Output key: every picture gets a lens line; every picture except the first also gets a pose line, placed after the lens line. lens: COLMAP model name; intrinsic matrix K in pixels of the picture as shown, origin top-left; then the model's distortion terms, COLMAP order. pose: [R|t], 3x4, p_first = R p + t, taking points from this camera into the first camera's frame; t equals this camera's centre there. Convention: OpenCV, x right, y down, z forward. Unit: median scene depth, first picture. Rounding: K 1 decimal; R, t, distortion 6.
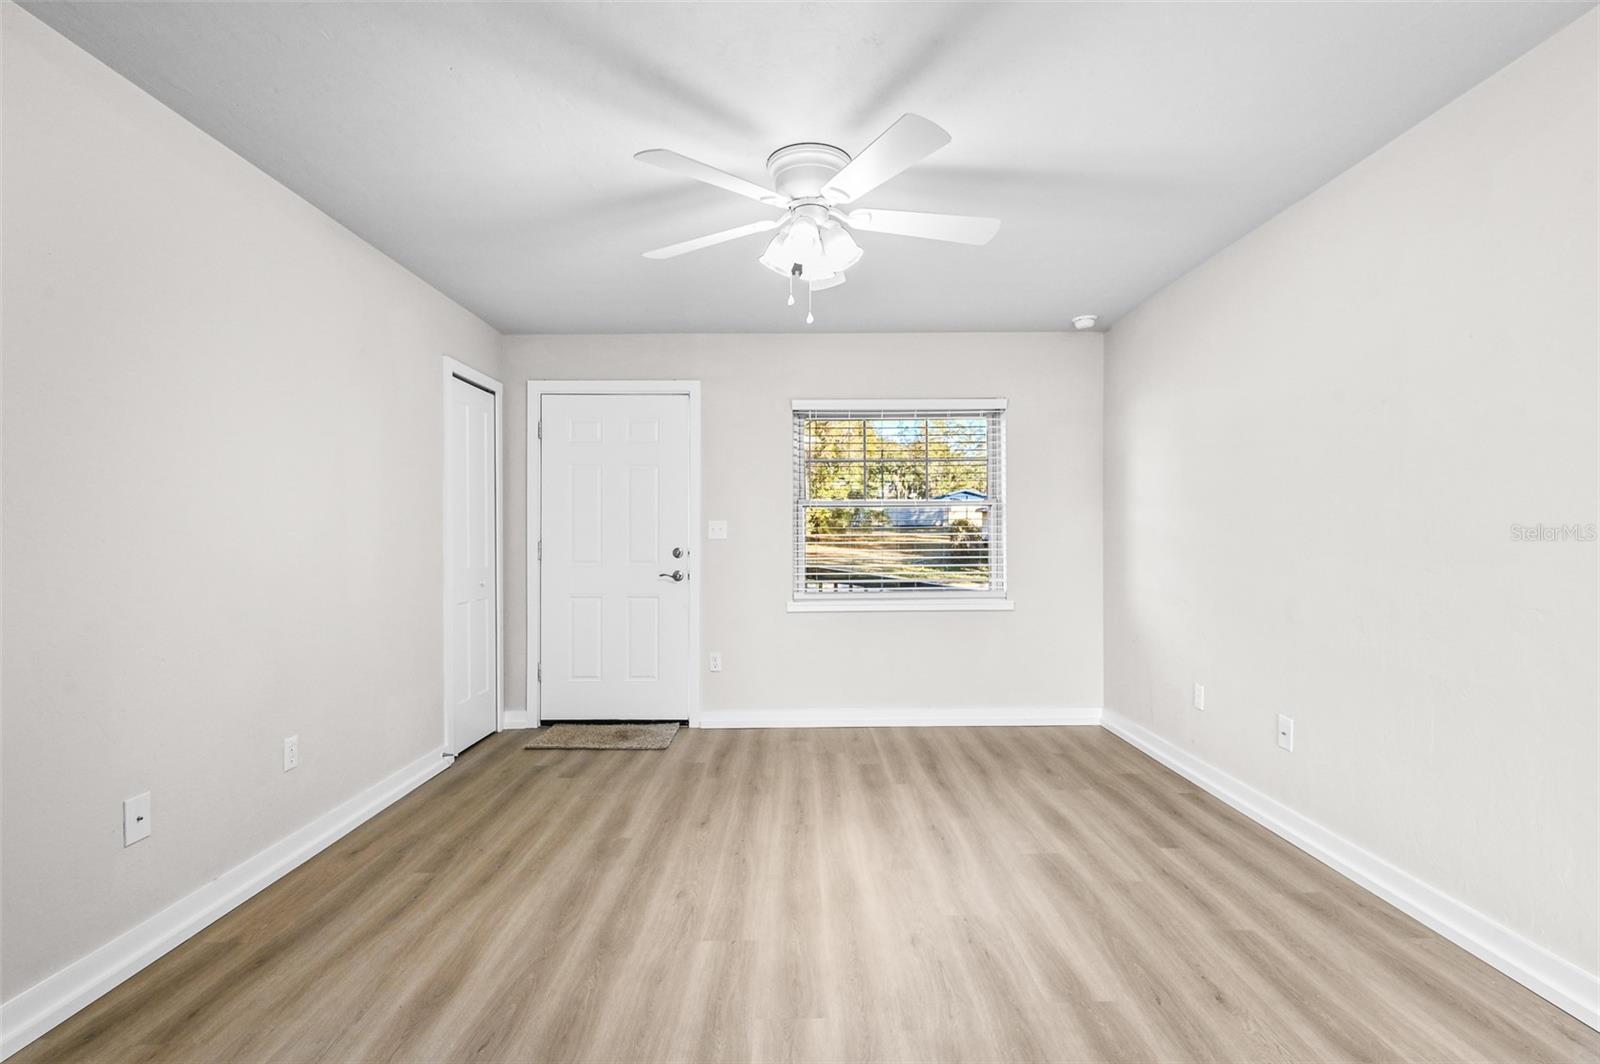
lens RADIAL K [[745.2, 0, 800.6], [0, 745.2, 537.4], [0, 0, 1]] dist [-0.000364, -0.000413]
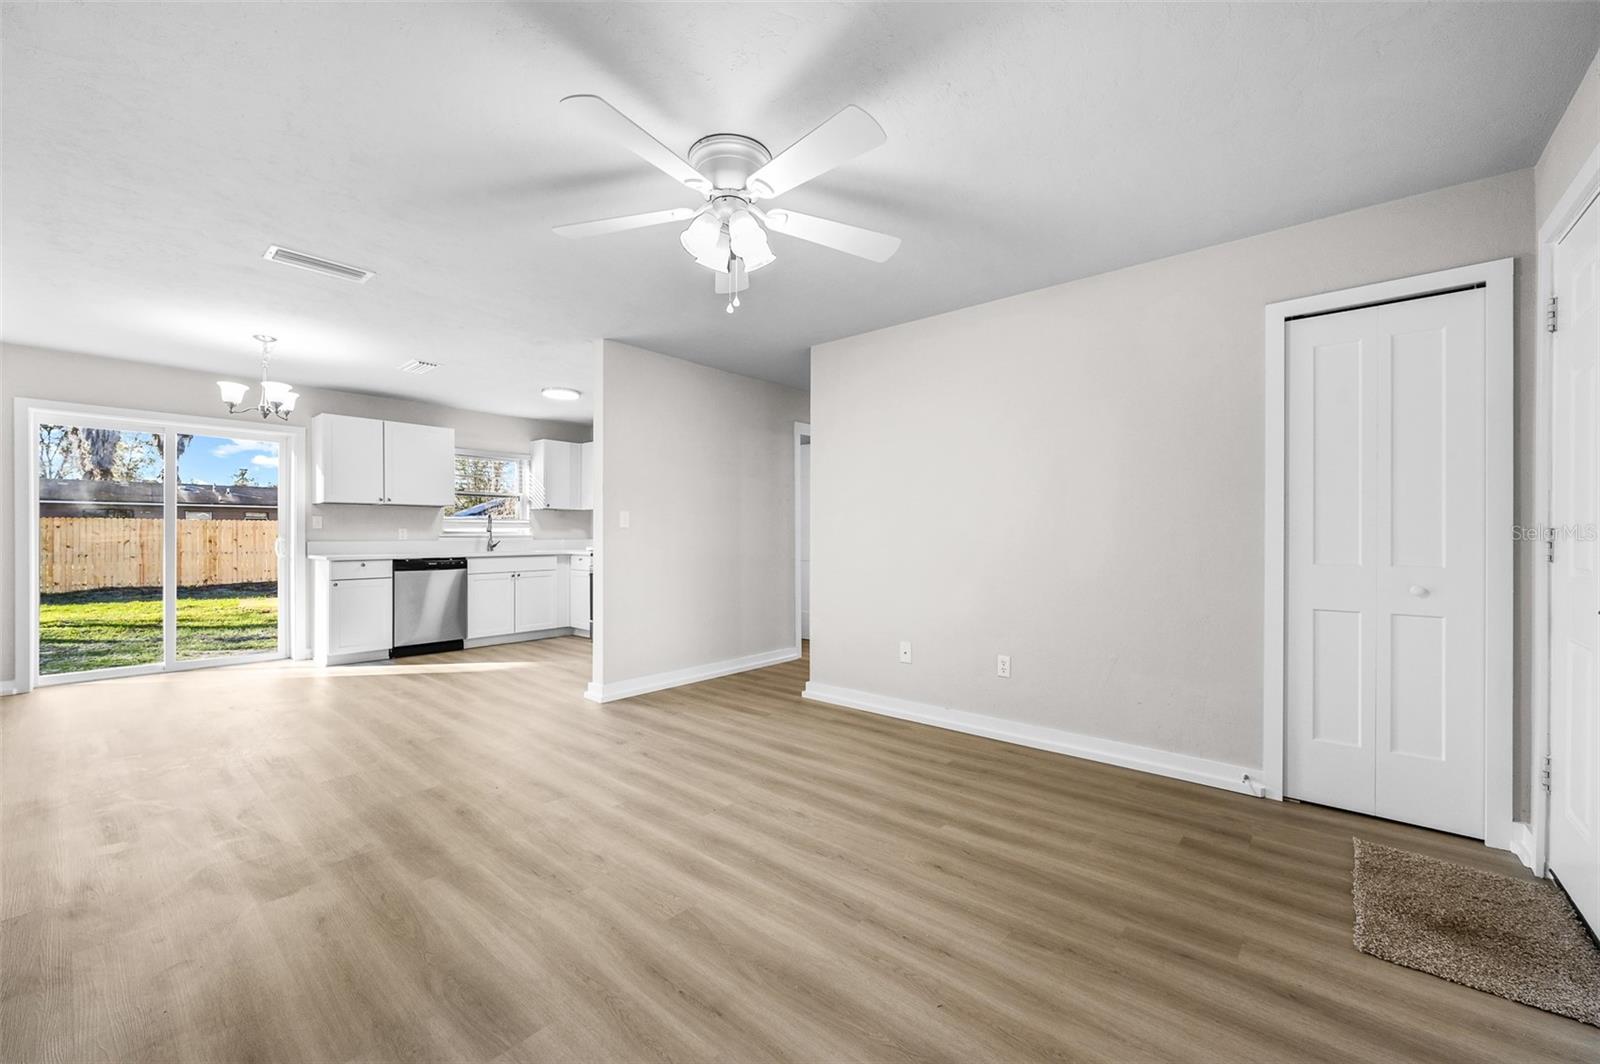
lens RADIAL K [[627.0, 0, 802.5], [0, 627.0, 533.5], [0, 0, 1]] dist [-0.001196, 0.000301]
pose [[-0.650149, 0.001394, -0.759806, 0.417212], [0.001023, 0.999999, 0.000959, 0.010944], [0.759806, -0.000154, -0.650150, 1.125996]]
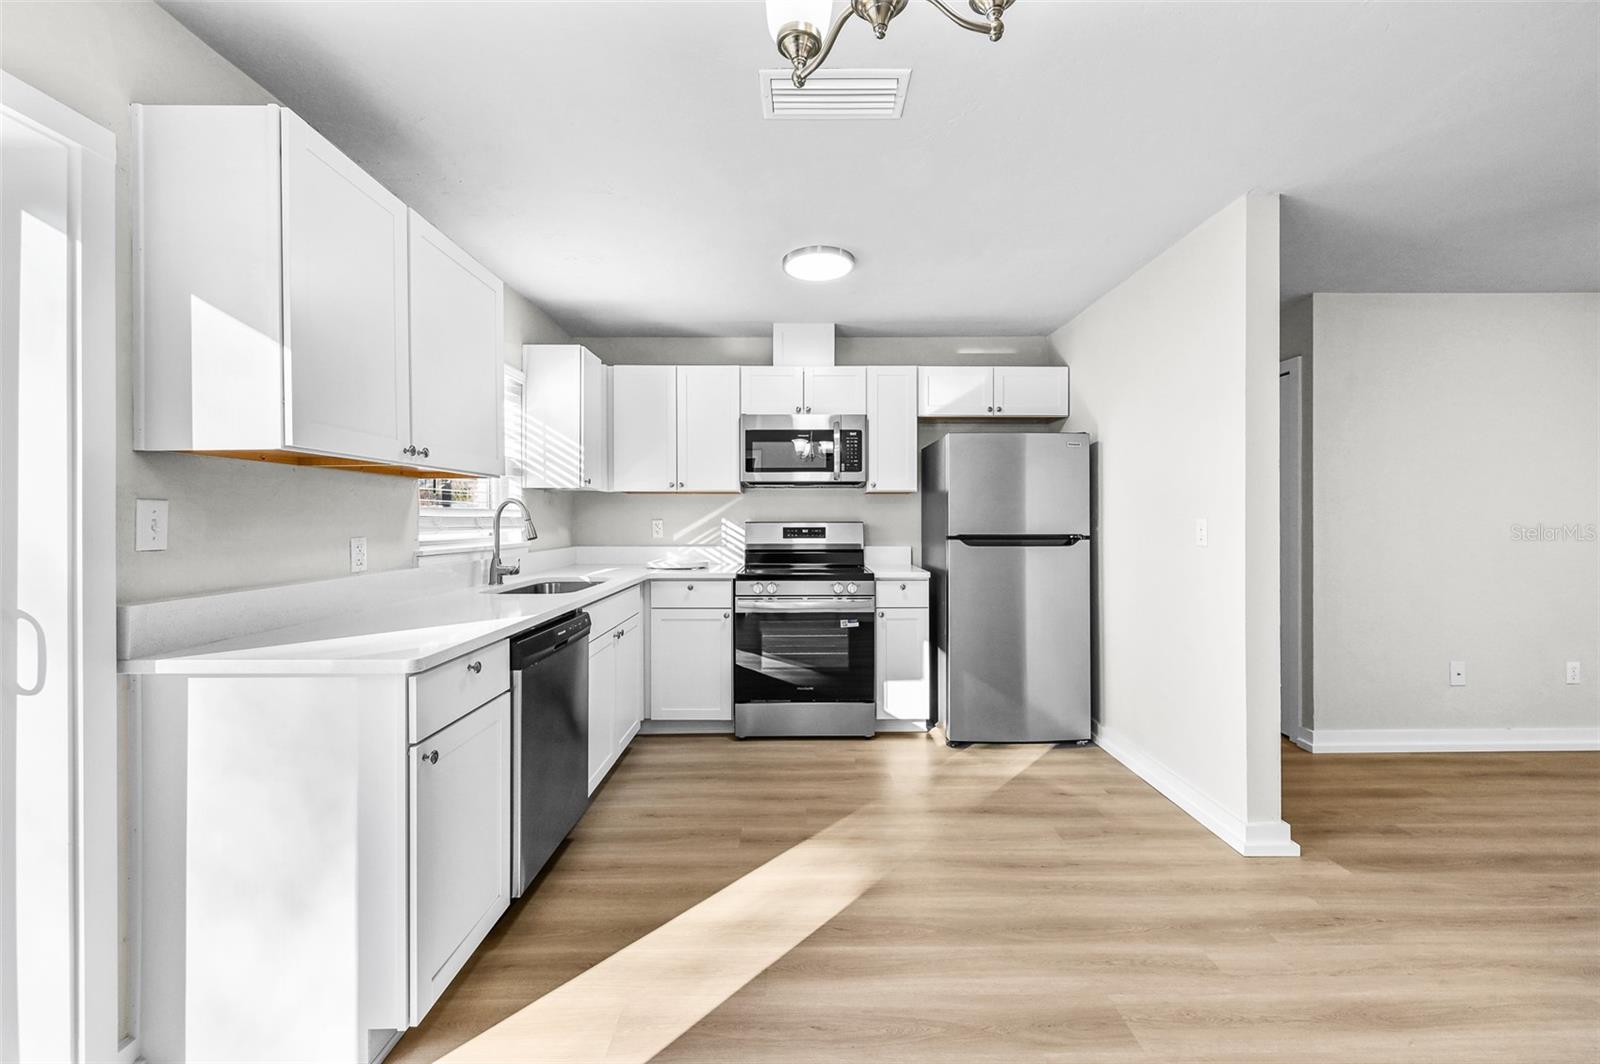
lens RADIAL K [[635.1, 0, 804.2], [0, 635.1, 516.8], [0, 0, 1]] dist [-0.001009, 0.000150]
pose [[0.007754, -0.001469, -0.999969, 0.418485], [0.004103, 0.999991, -0.001437, -0.019012], [0.999962, -0.004092, 0.007760, -0.397416]]
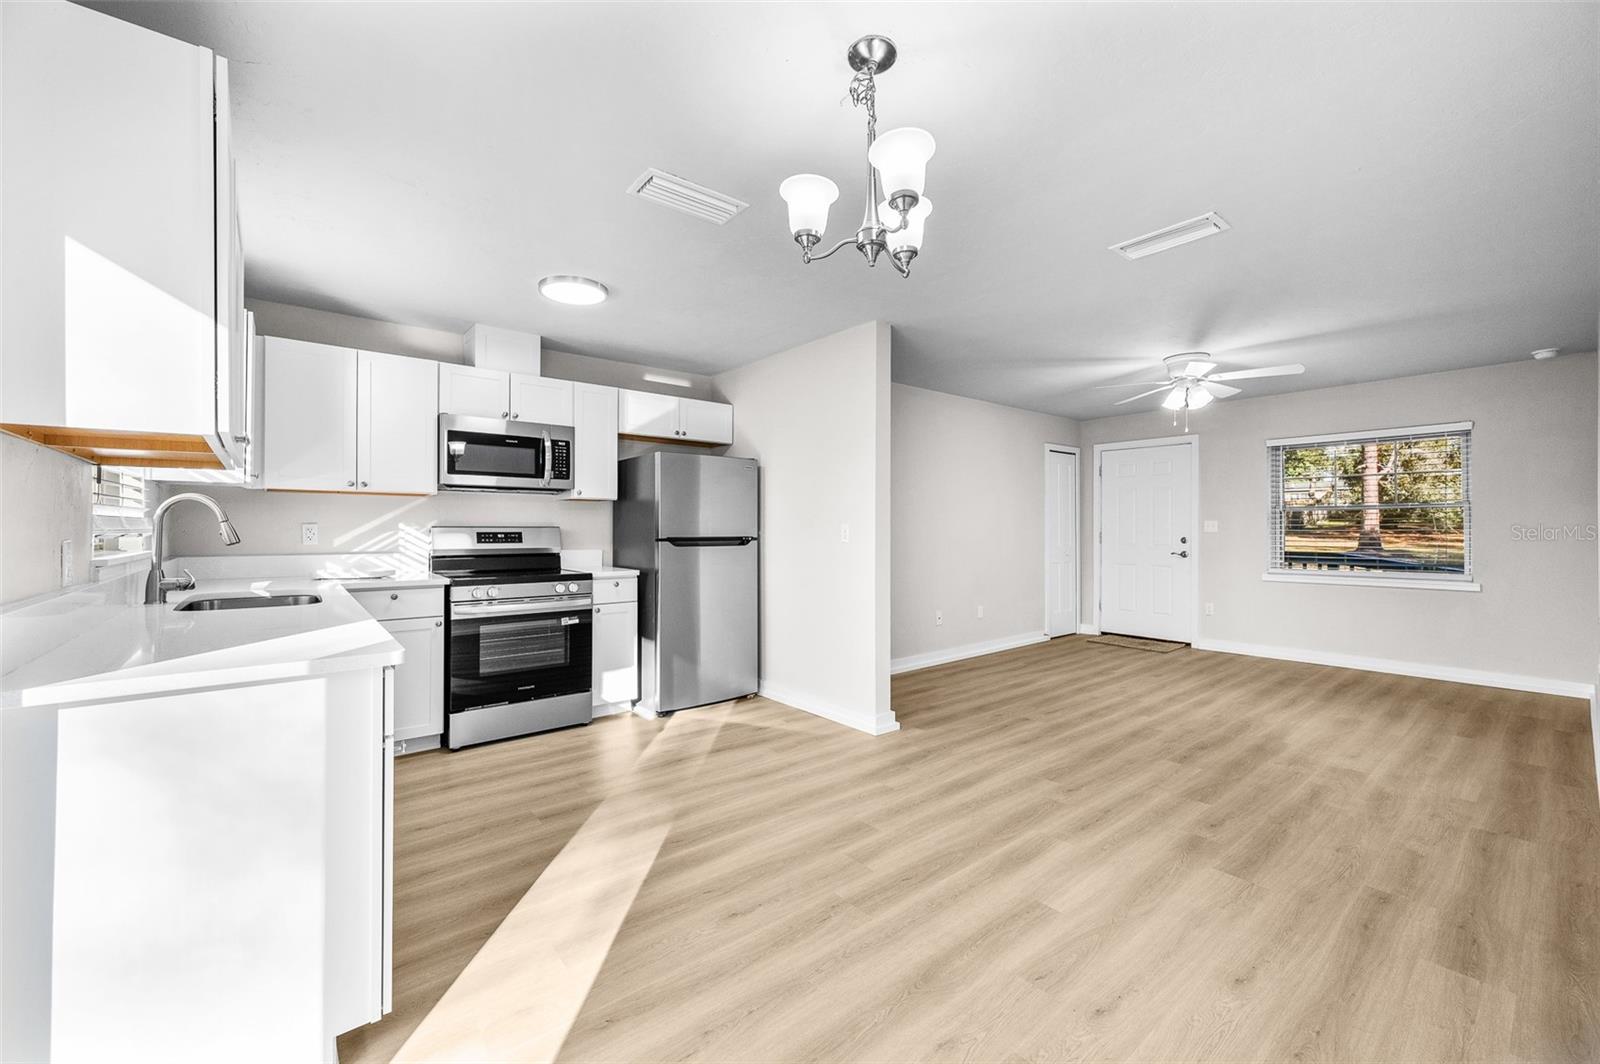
lens RADIAL K [[636.5, 0, 801.0], [0, 636.5, 520.7], [0, 0, 1]] dist [-0.001057, -0.000028]
pose [[0.630050, -0.005863, -0.776533, 0.500325], [-0.000808, 0.999966, -0.008206, -0.013159], [0.776554, 0.005798, 0.630024, -0.685553]]
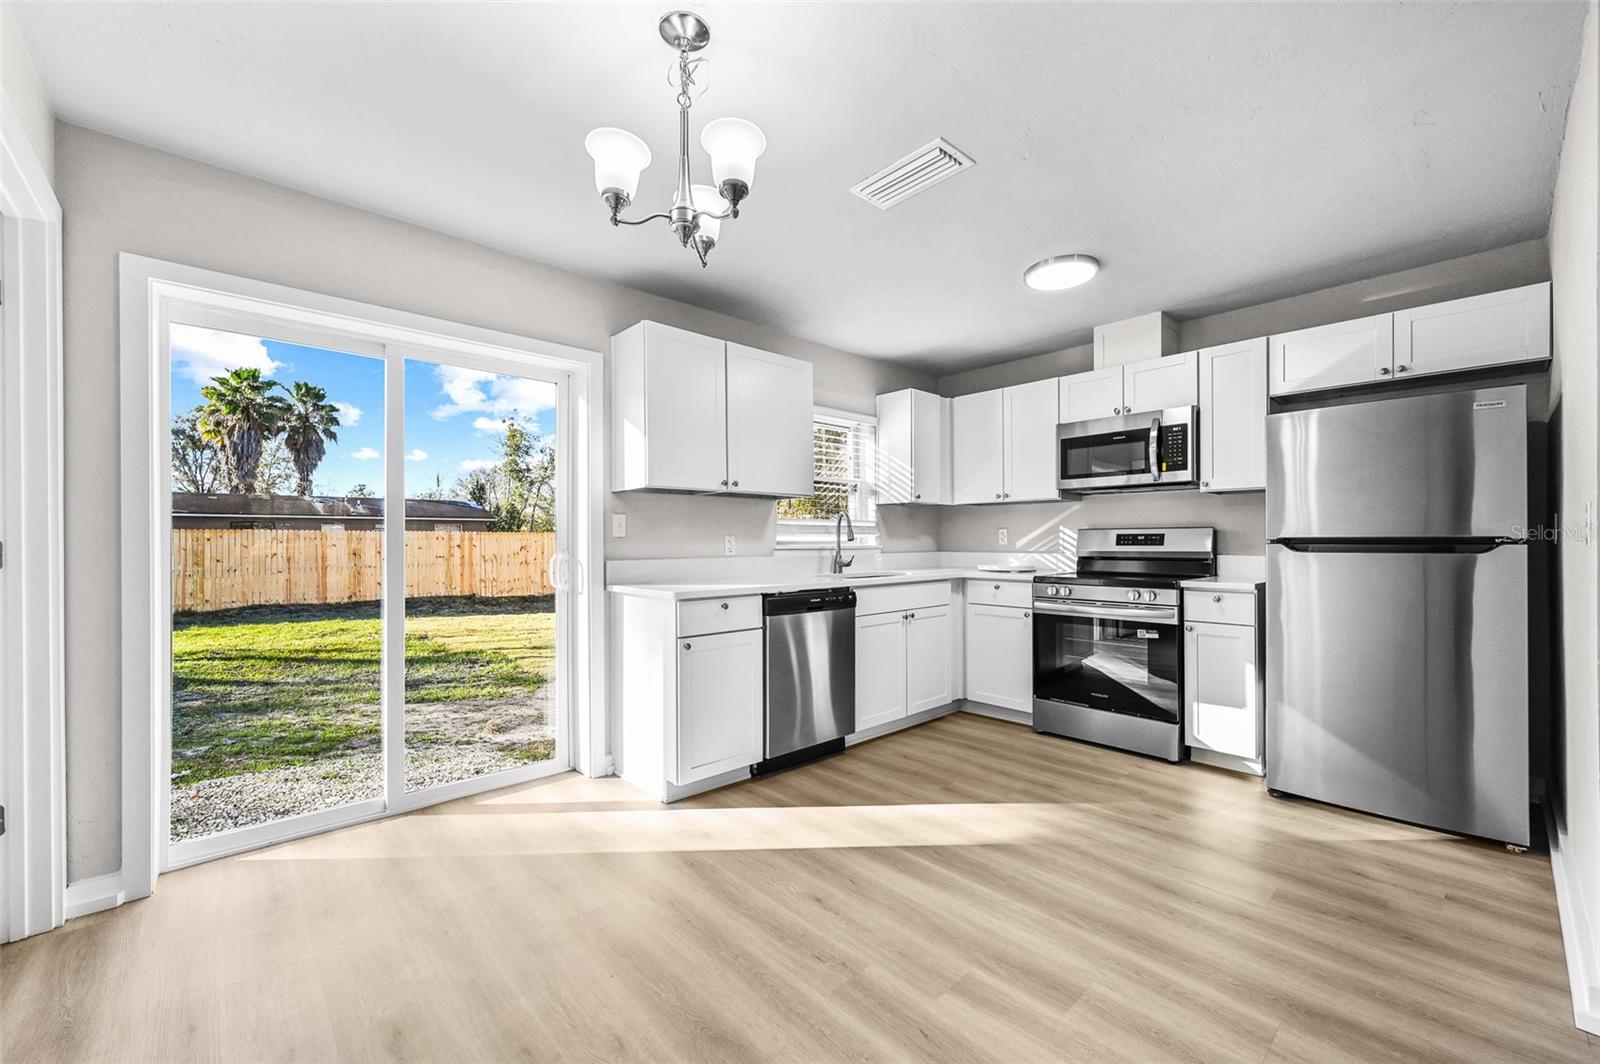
lens RADIAL K [[633.2, 0, 801.6], [0, 633.2, 538.4], [0, 0, 1]] dist [-0.001547, 0.000035]
pose [[-0.735435, 0.001521, -0.677594, 0.423561], [0.007225, 0.999958, -0.005597, 0.007778], [0.677557, -0.009012, -0.735415, 0.007789]]
